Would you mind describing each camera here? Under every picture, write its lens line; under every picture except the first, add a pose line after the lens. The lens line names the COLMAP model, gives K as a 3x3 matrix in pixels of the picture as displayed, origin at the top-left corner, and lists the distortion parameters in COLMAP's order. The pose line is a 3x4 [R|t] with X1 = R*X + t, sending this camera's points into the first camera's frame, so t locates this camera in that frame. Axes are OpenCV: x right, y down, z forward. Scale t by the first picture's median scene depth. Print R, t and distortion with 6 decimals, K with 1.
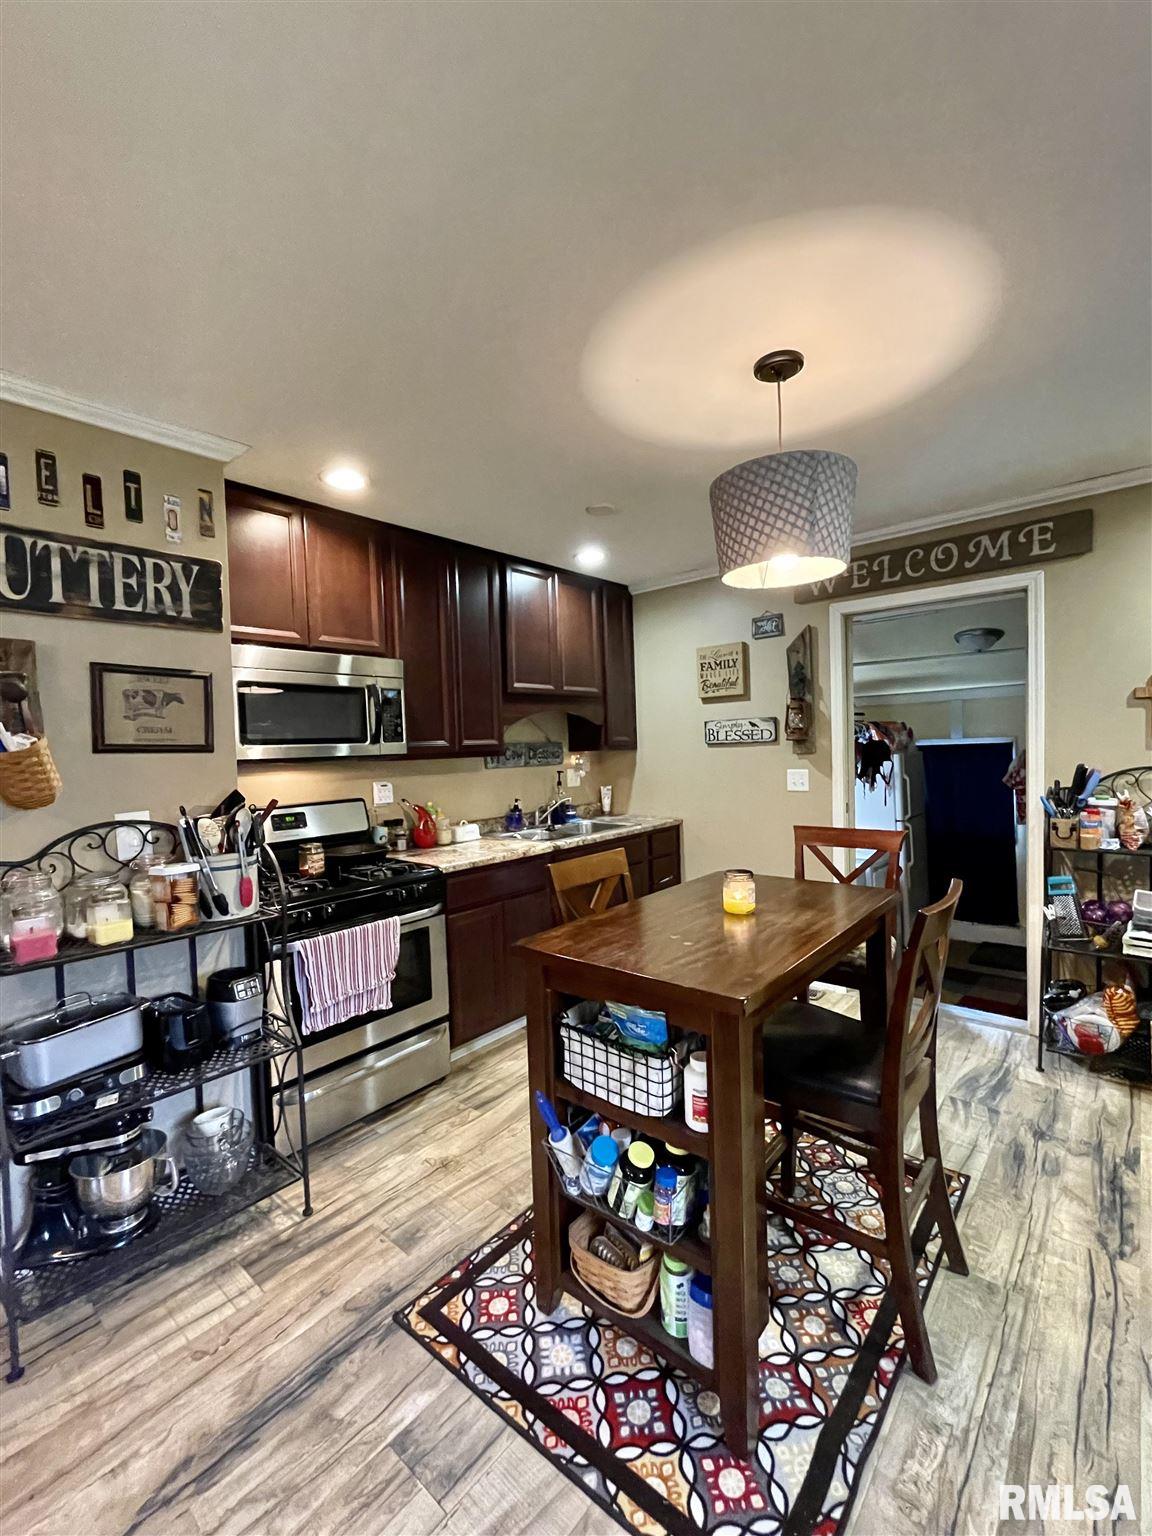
lens RADIAL K [[649.5, 0, 576.6], [0, 649.5, 770.1], [0, 0, 1]] dist [-0.002191, -0.000615]
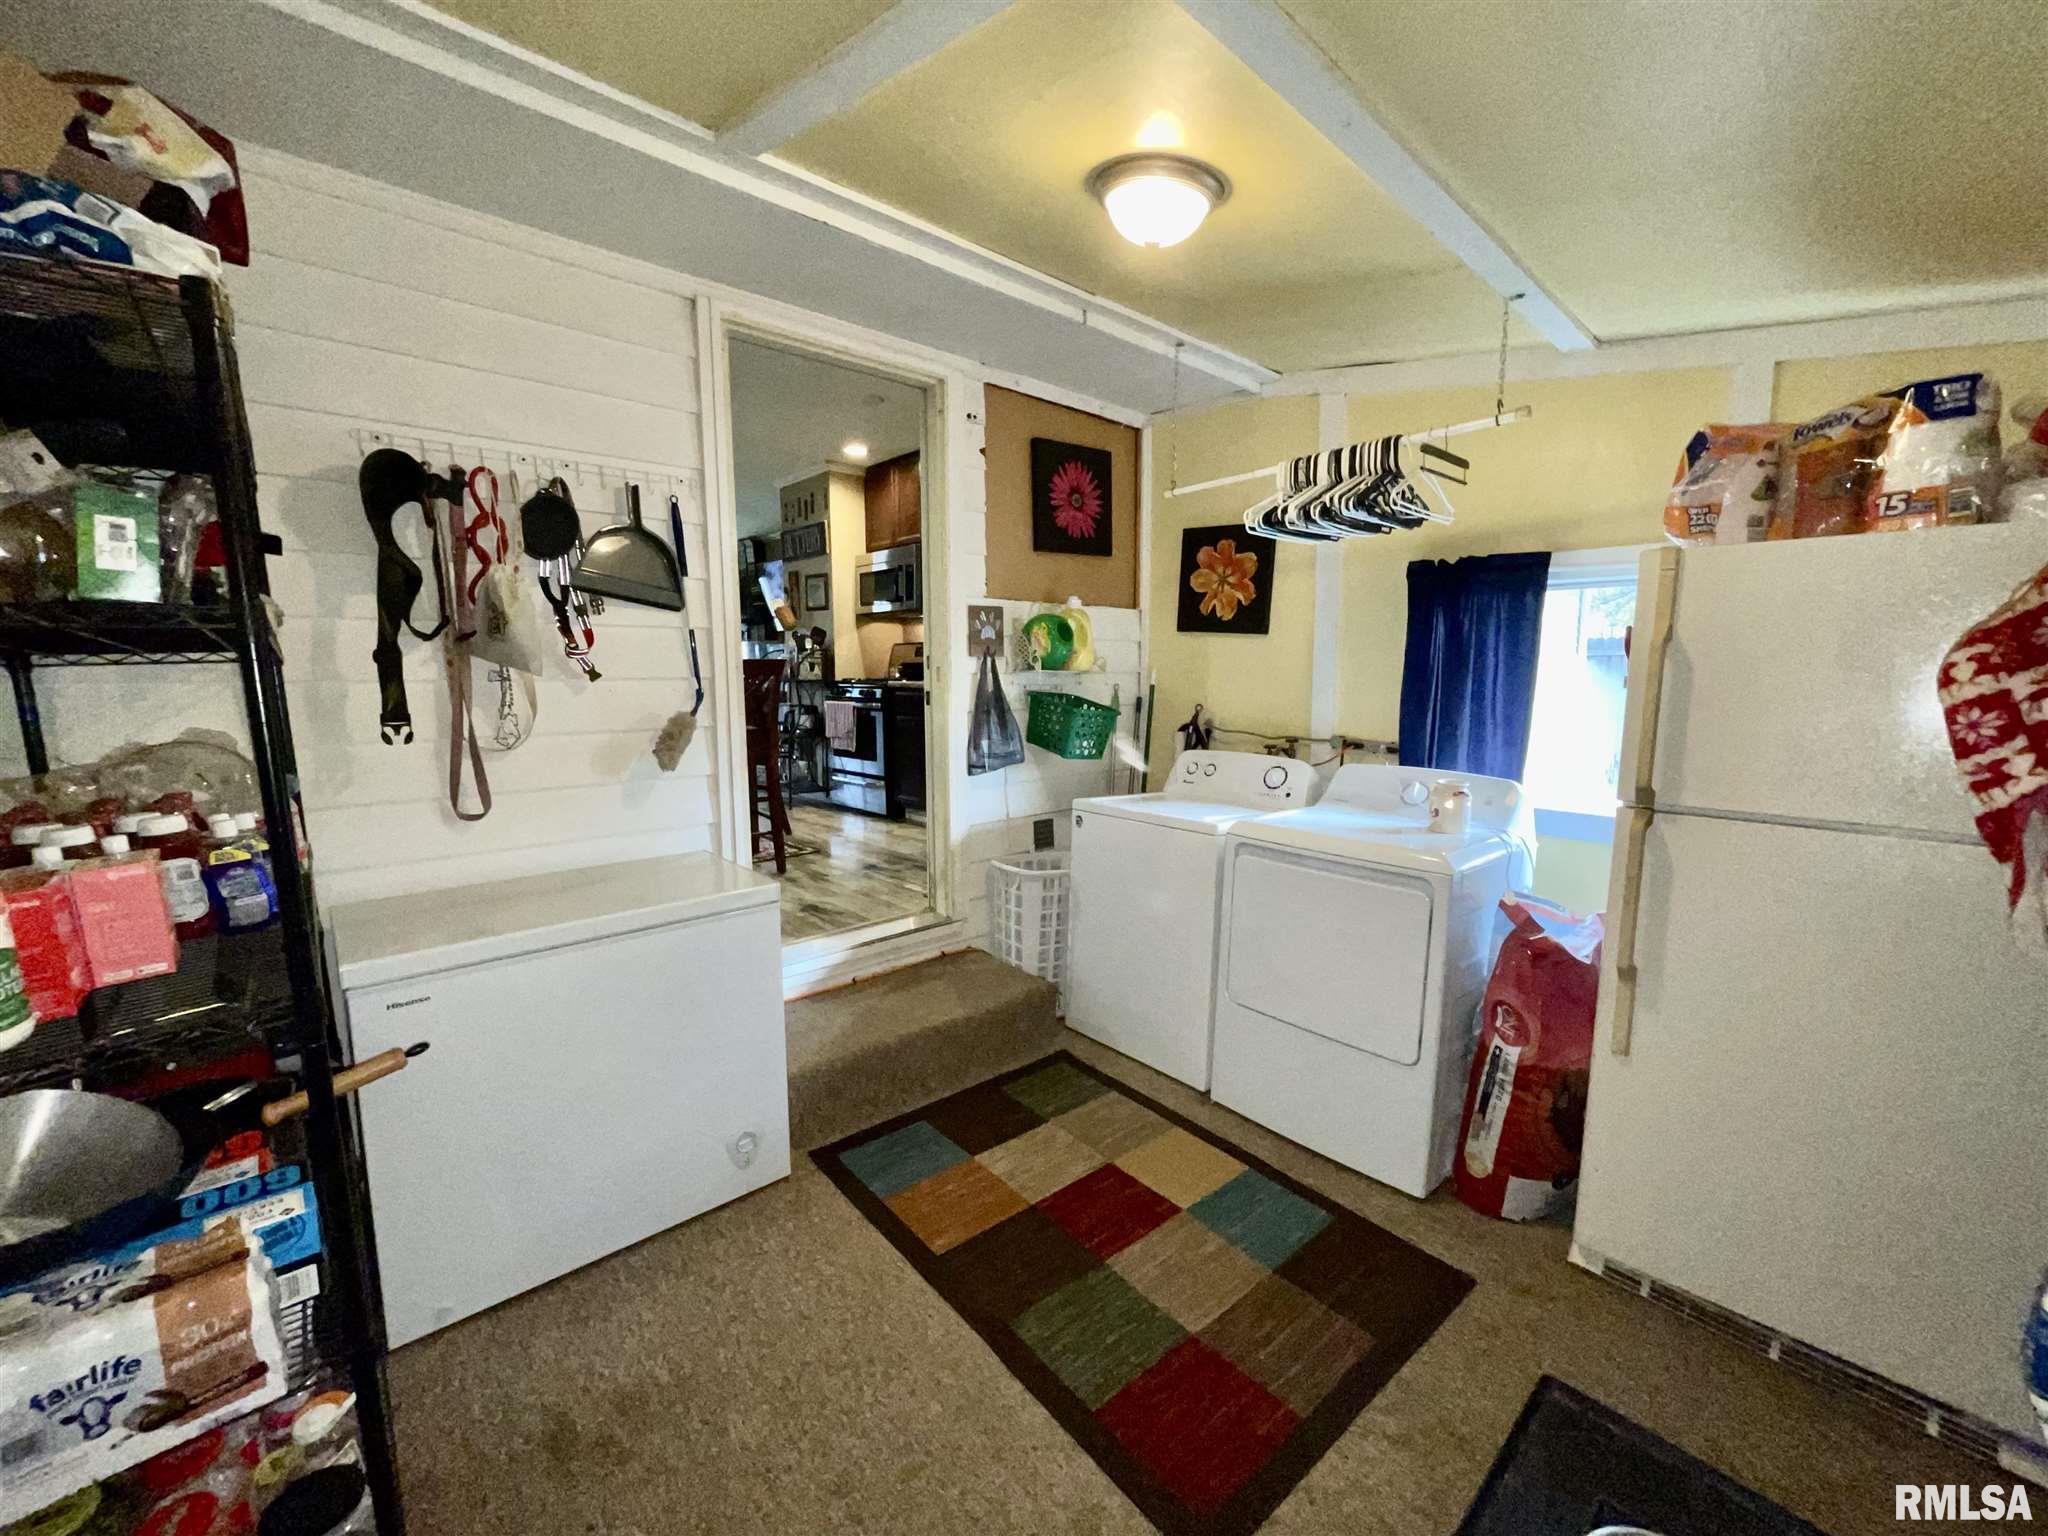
lens RADIAL K [[811.7, 0, 1022.1], [0, 811.7, 779.6], [0, 0, 1]] dist [-0.000337, -0.000433]
pose [[-0.122007, 0.172638, -0.977400, 2.420650], [-0.026052, 0.983860, 0.177031, 0.038874], [0.992187, 0.047062, -0.115540, 2.236922]]
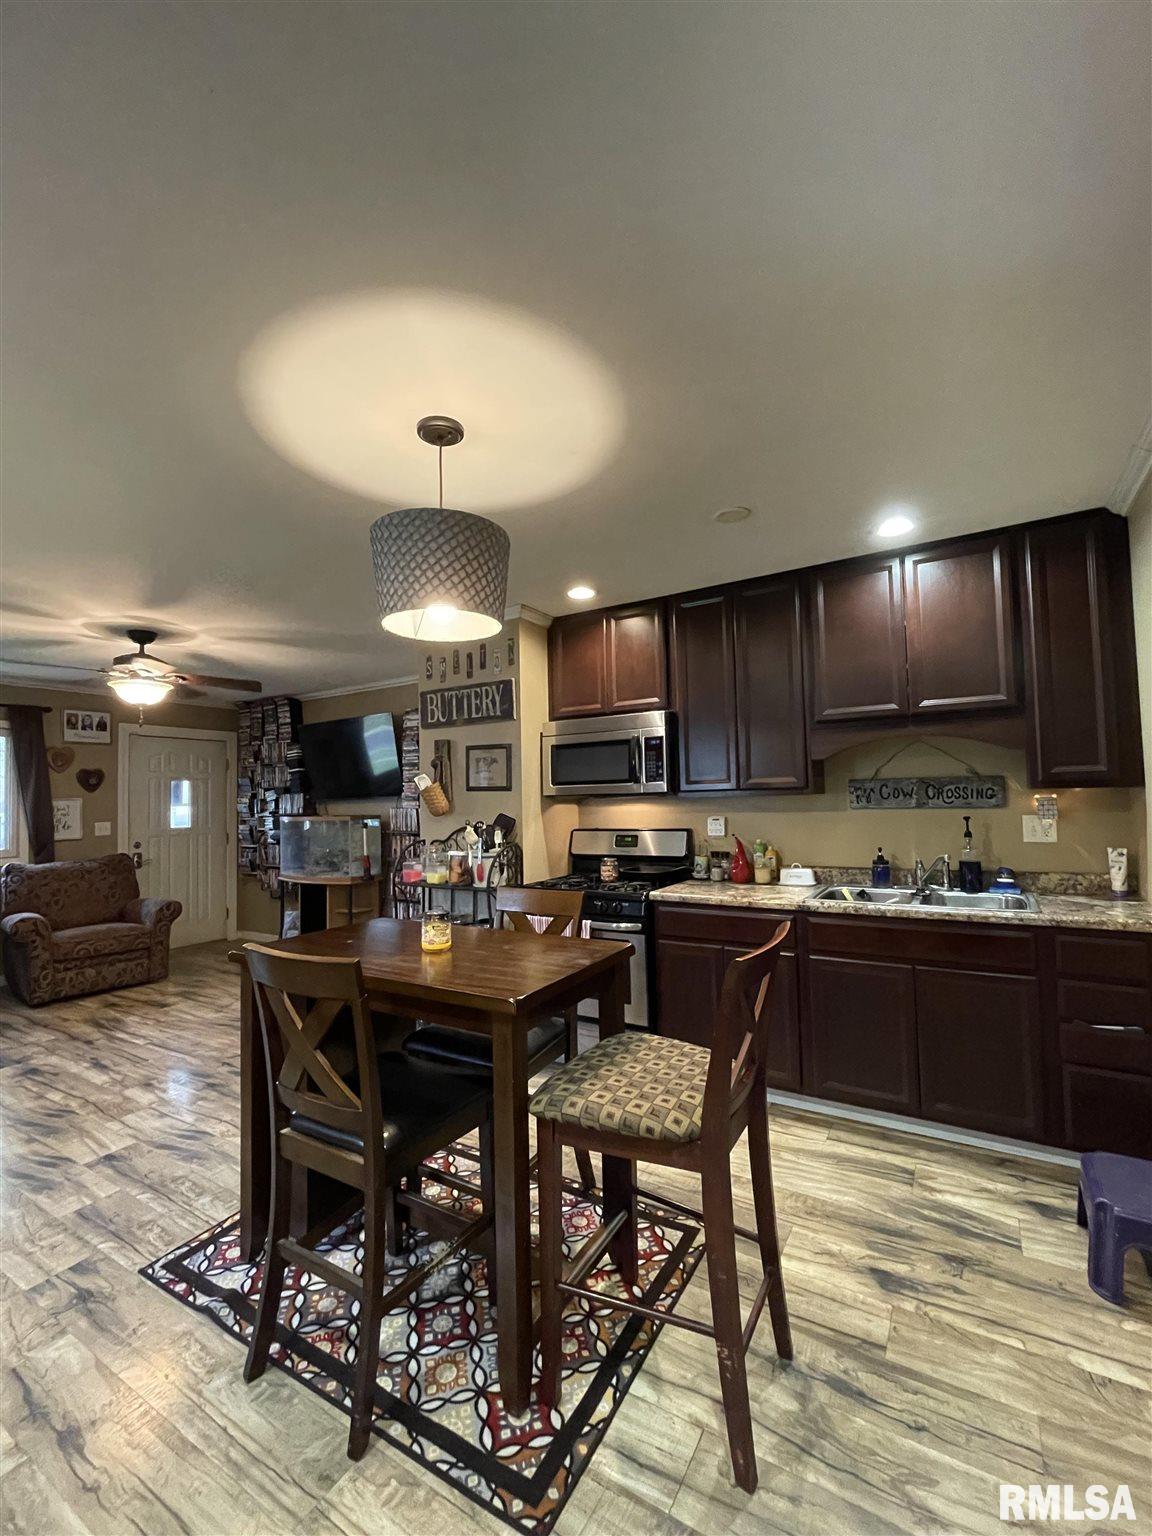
lens RADIAL K [[649.5, 0, 576.7], [0, 649.5, 770.2], [0, 0, 1]] dist [-0.002191, -0.000615]
pose [[0.171553, -0.014101, -0.985074, 1.272503], [-0.019351, 0.999656, -0.017680, -0.060794], [0.984985, 0.022096, 0.171221, 0.977651]]
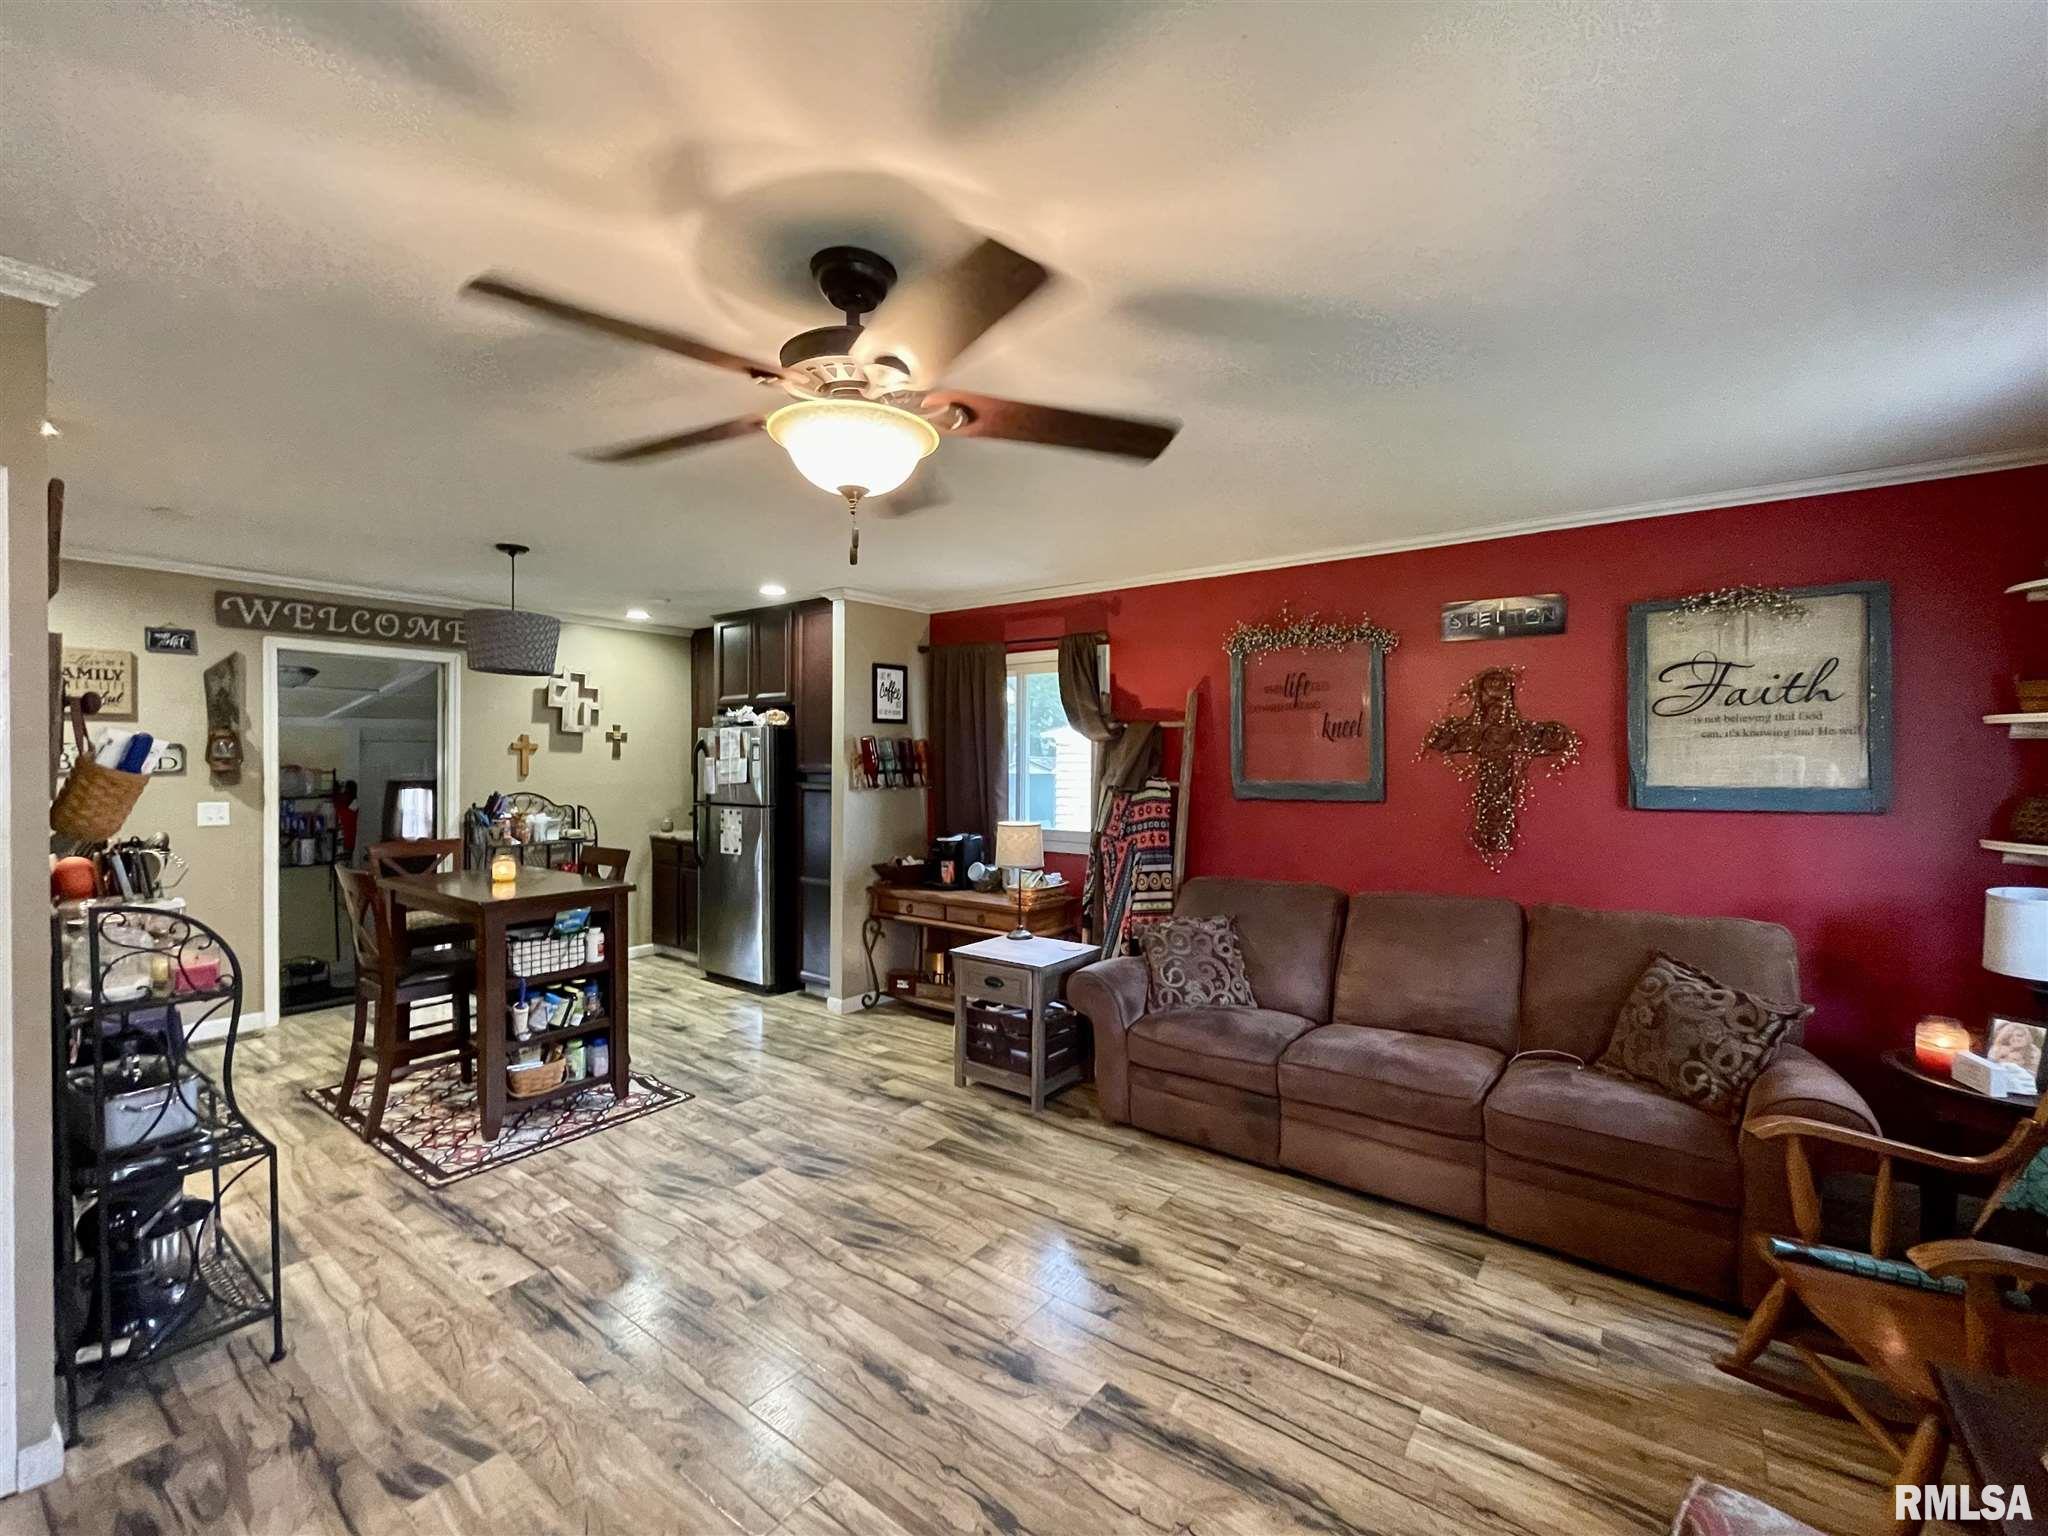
lens RADIAL K [[866.0, 0, 1027.2], [0, 866.0, 766.6], [0, 0, 1]] dist [-0.002191, -0.000615]
pose [[-0.071317, 0.022866, 0.997192, -1.849664], [0.034950, 0.999181, -0.020413, 0.025992], [-0.996841, 0.033396, -0.072058, -0.128383]]
